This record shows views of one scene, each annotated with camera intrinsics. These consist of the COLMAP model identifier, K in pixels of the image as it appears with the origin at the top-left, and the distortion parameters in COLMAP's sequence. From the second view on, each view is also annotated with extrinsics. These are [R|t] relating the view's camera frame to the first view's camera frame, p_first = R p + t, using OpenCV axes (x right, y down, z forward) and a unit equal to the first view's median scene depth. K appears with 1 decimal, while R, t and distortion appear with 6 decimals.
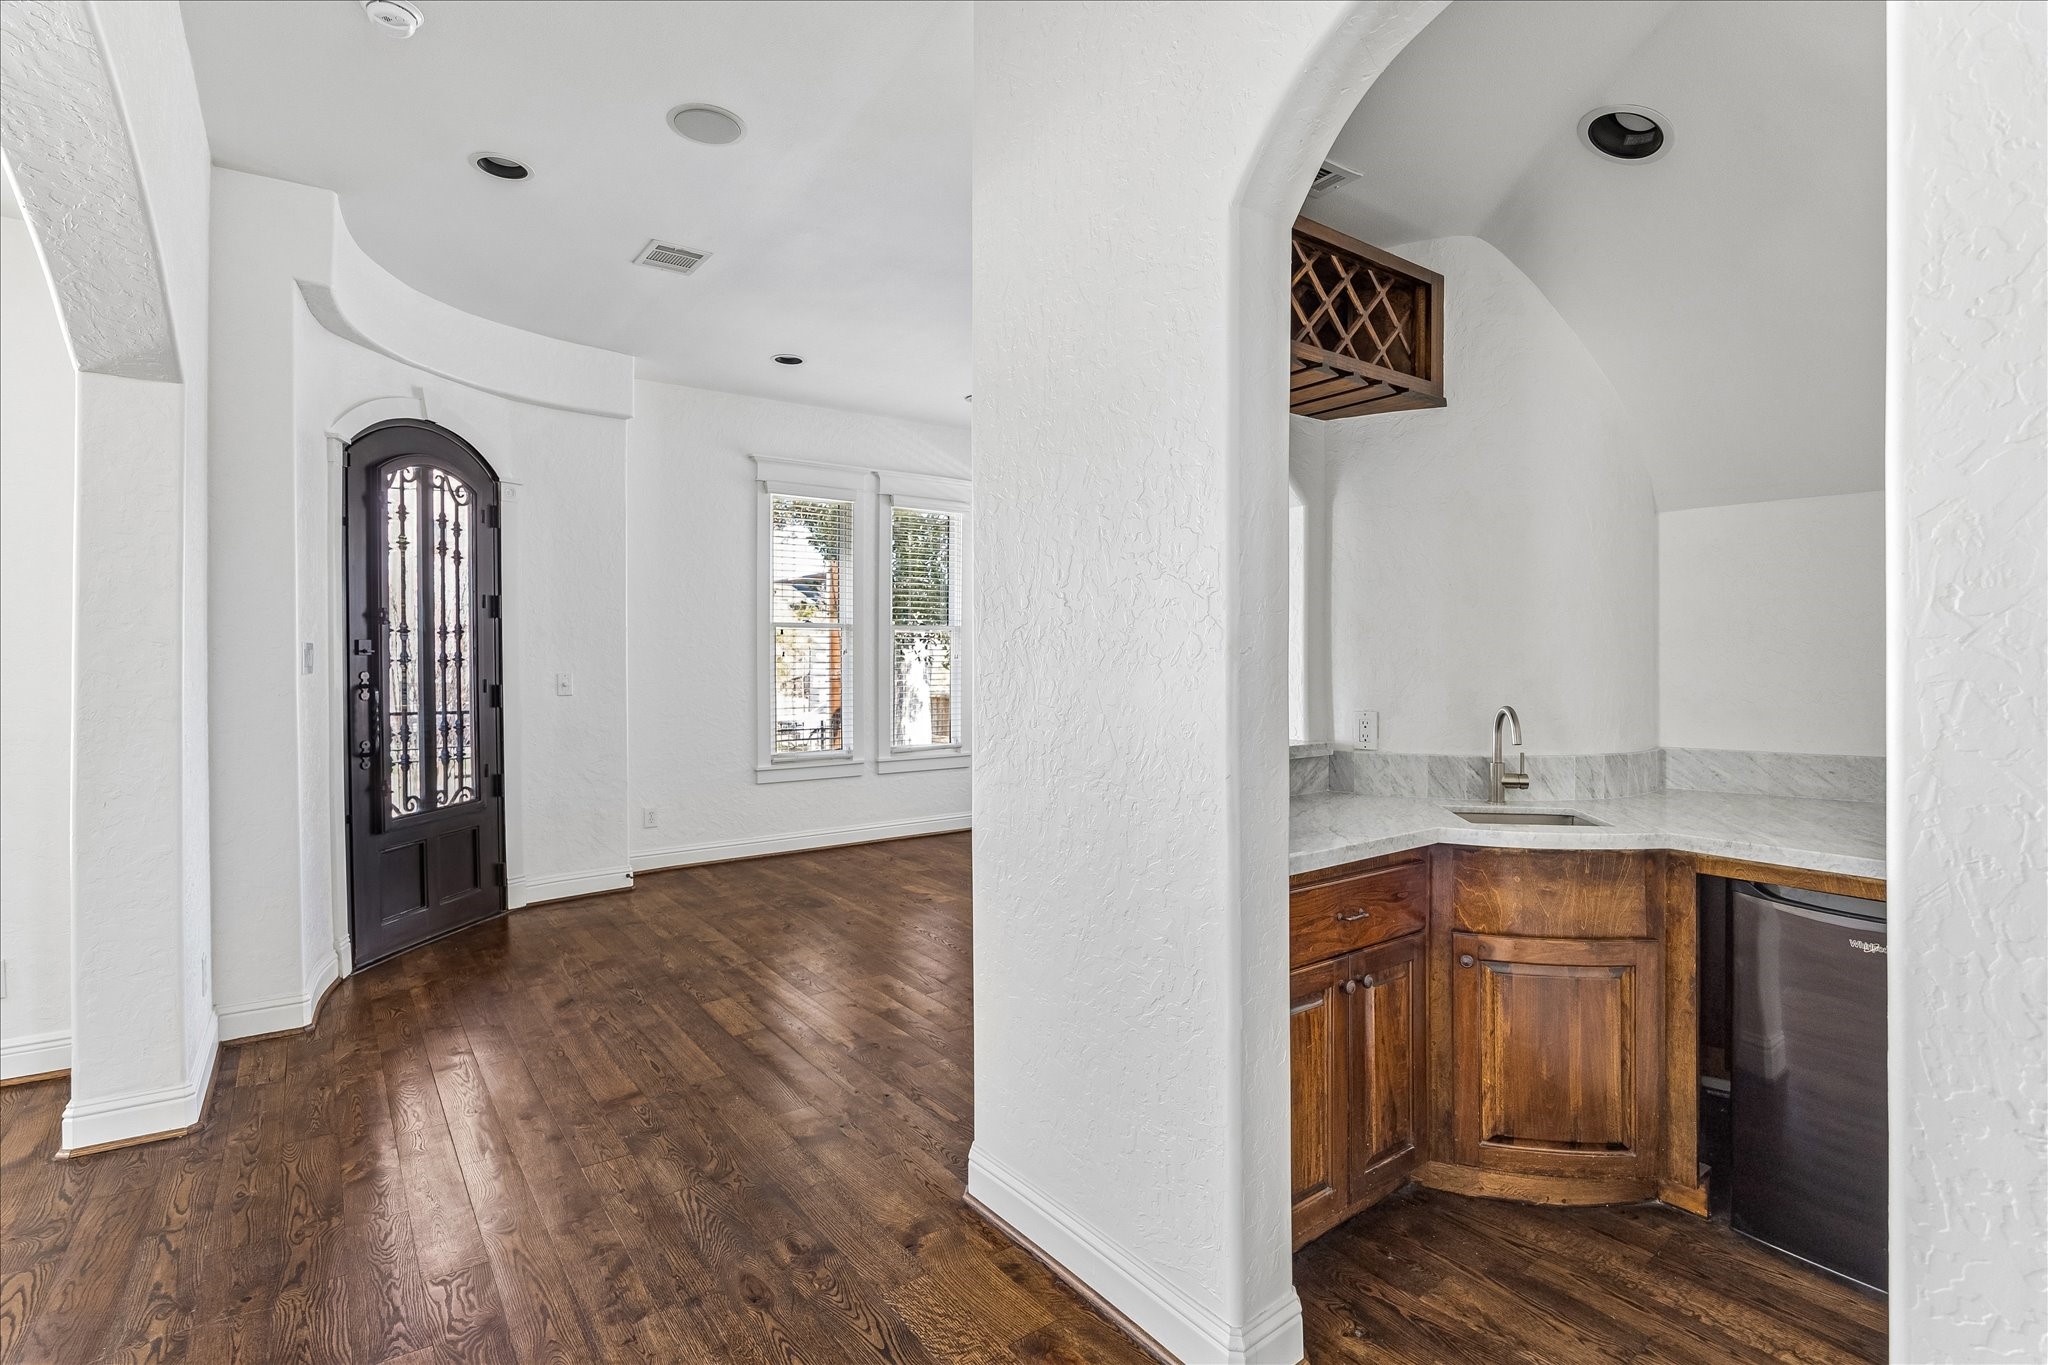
lens RADIAL K [[969.1, 0, 1016.5], [0, 969.1, 653.3], [0, 0, 1]] dist [-0.016738, -0.000377]
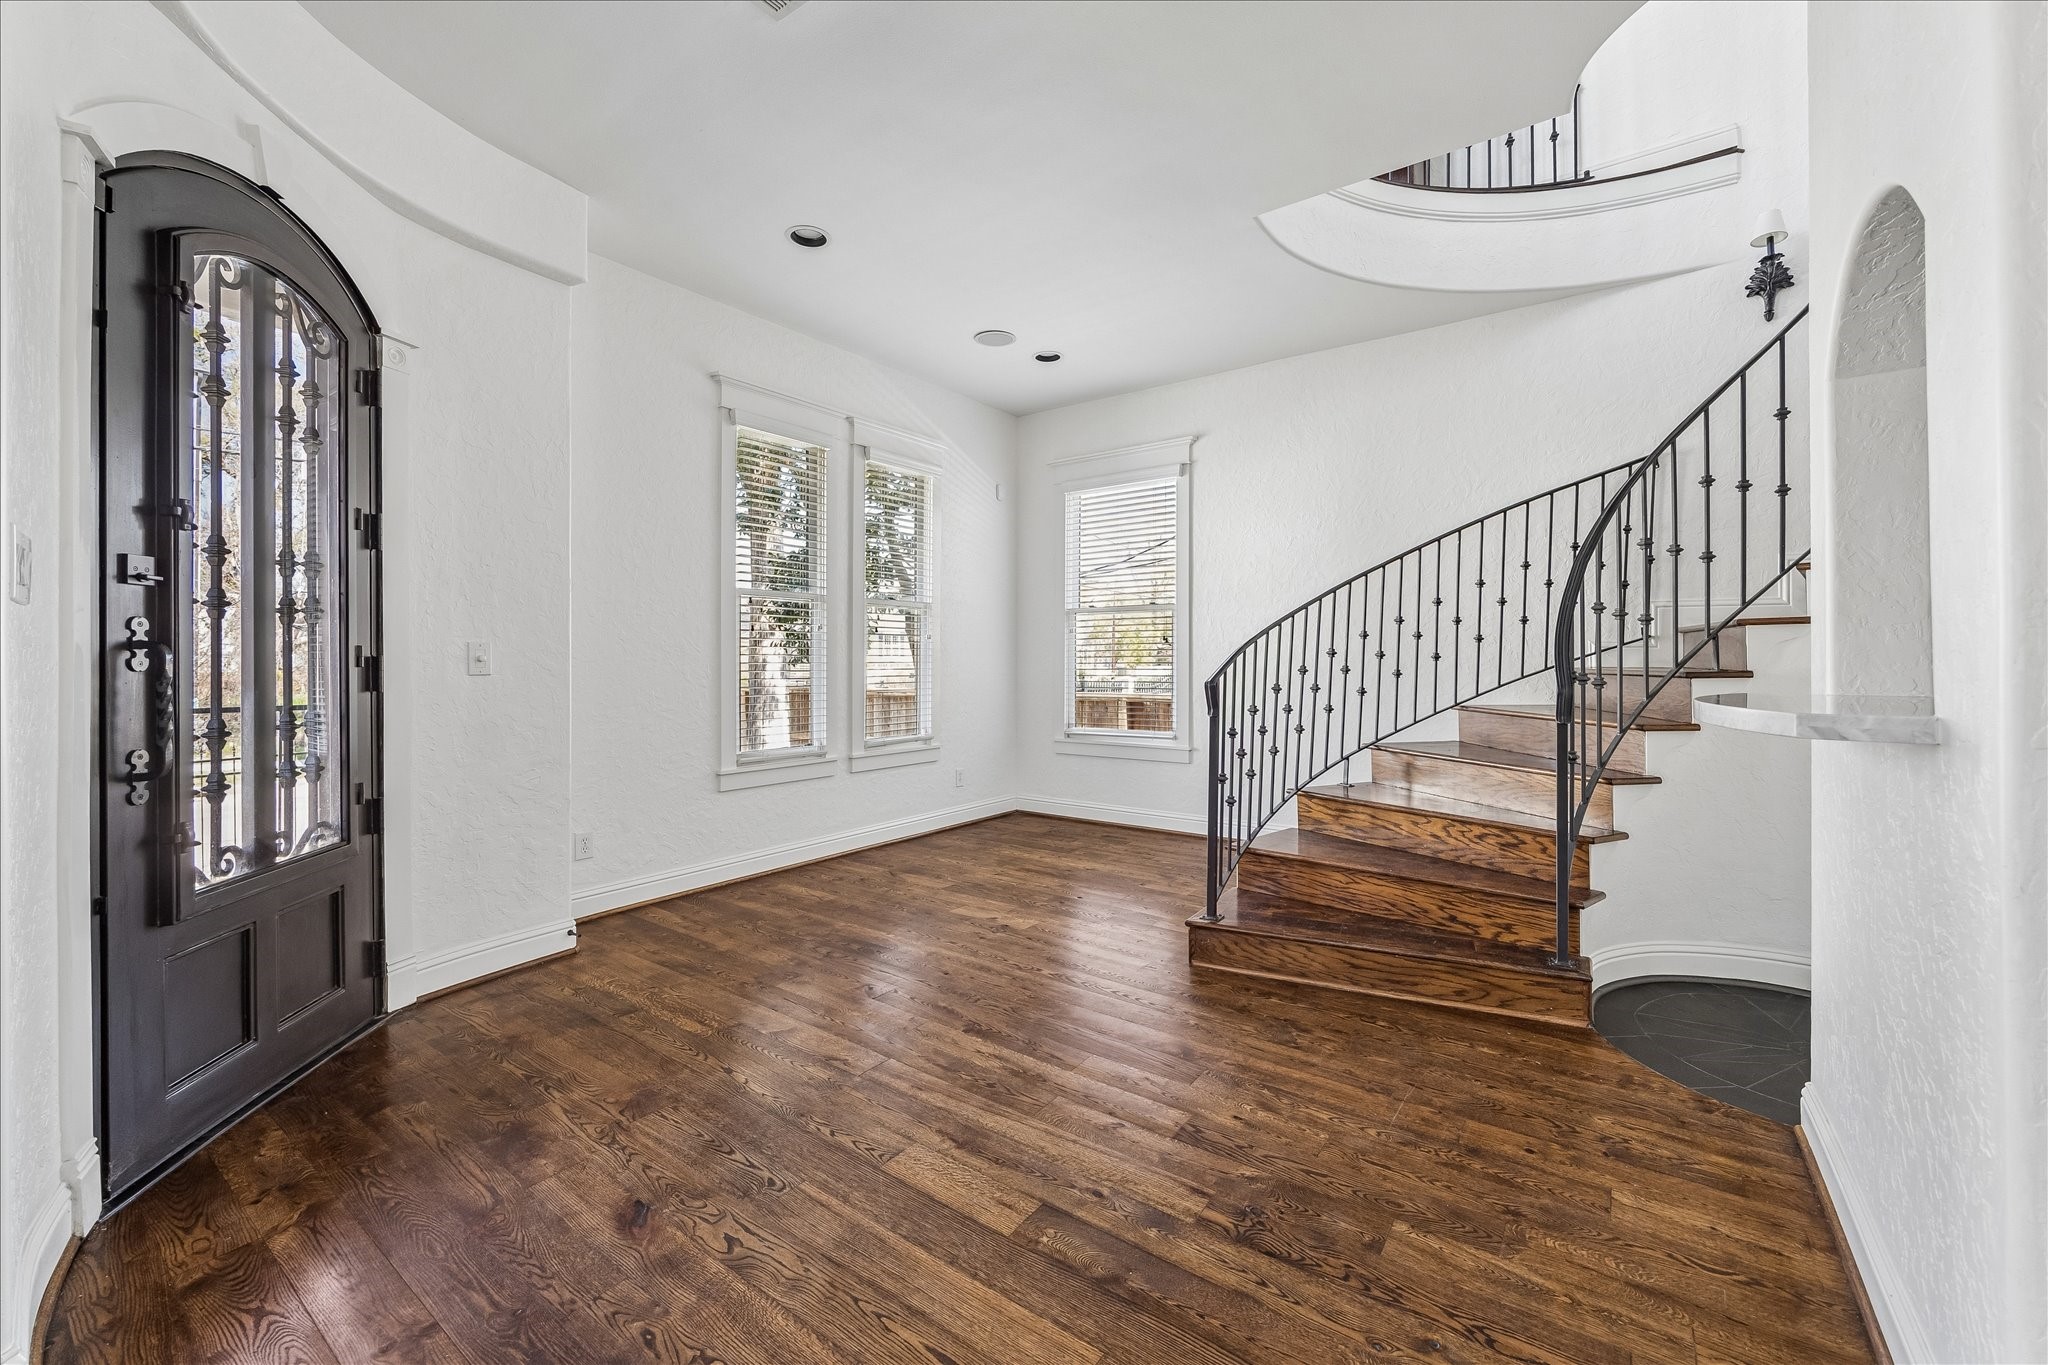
lens RADIAL K [[828.7, 0, 1026.8], [0, 828.7, 649.0], [0, 0, 1]] dist [0.000532, -0.000563]
pose [[0.953818, 0.000861, 0.300383, -0.361376], [0.003458, 0.999898, -0.013847, 0.045143], [-0.300365, 0.014246, 0.953718, 0.436762]]
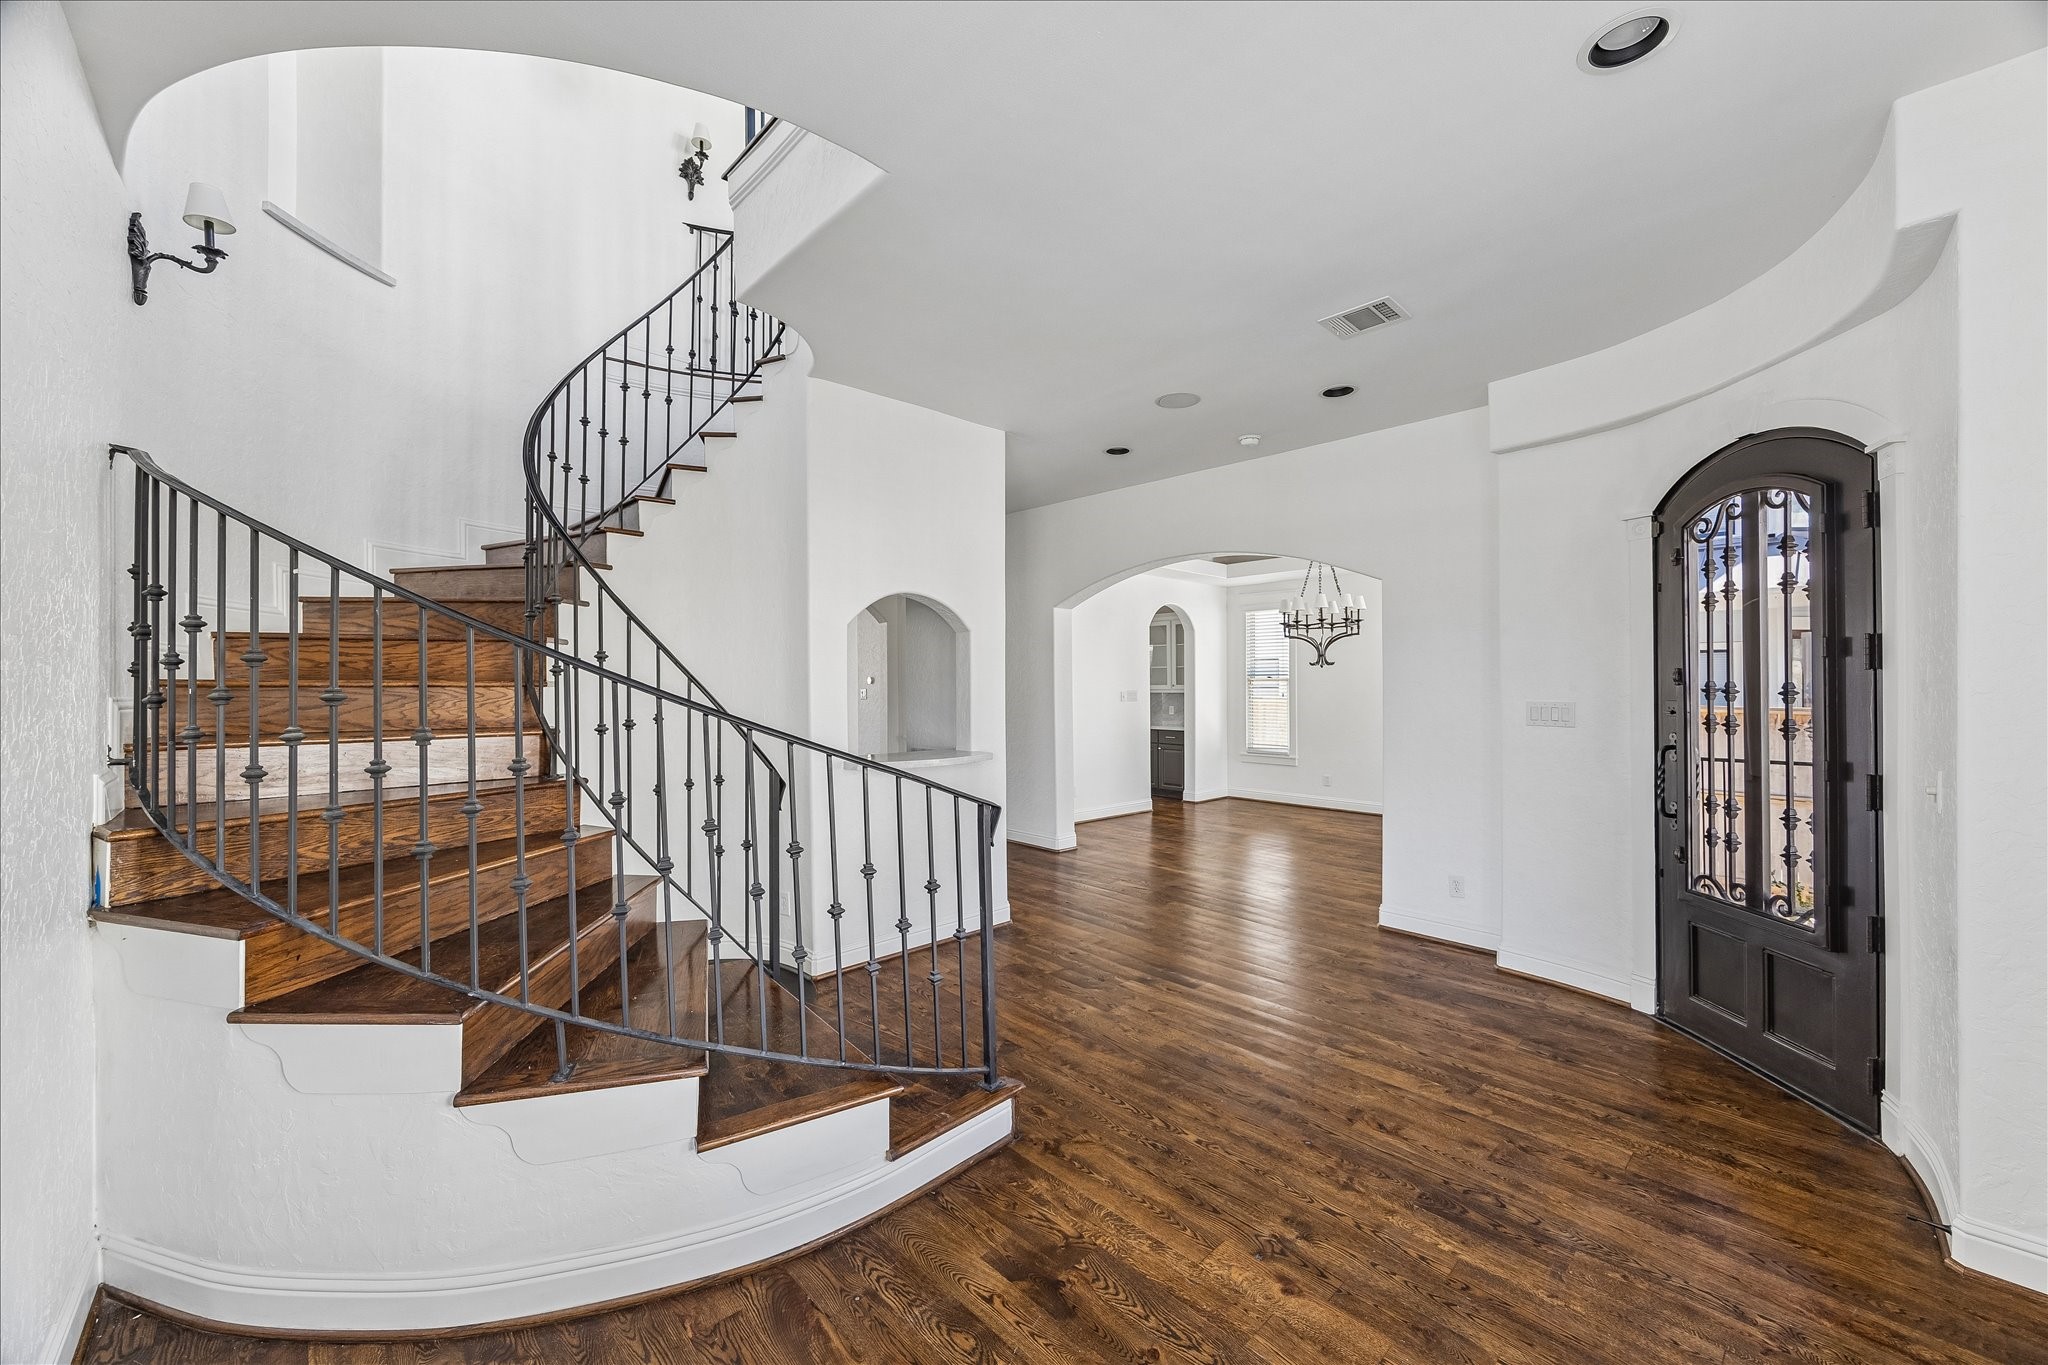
lens RADIAL K [[782.9, 0, 1028.4], [0, 782.9, 678.6], [0, 0, 1]] dist [-0.009308, -0.000310]
pose [[-0.993037, 0.000028, -0.117804, 0.085890], [0.000452, 0.999994, -0.003575, -0.033527], [0.117804, -0.003604, -0.993030, 1.762569]]
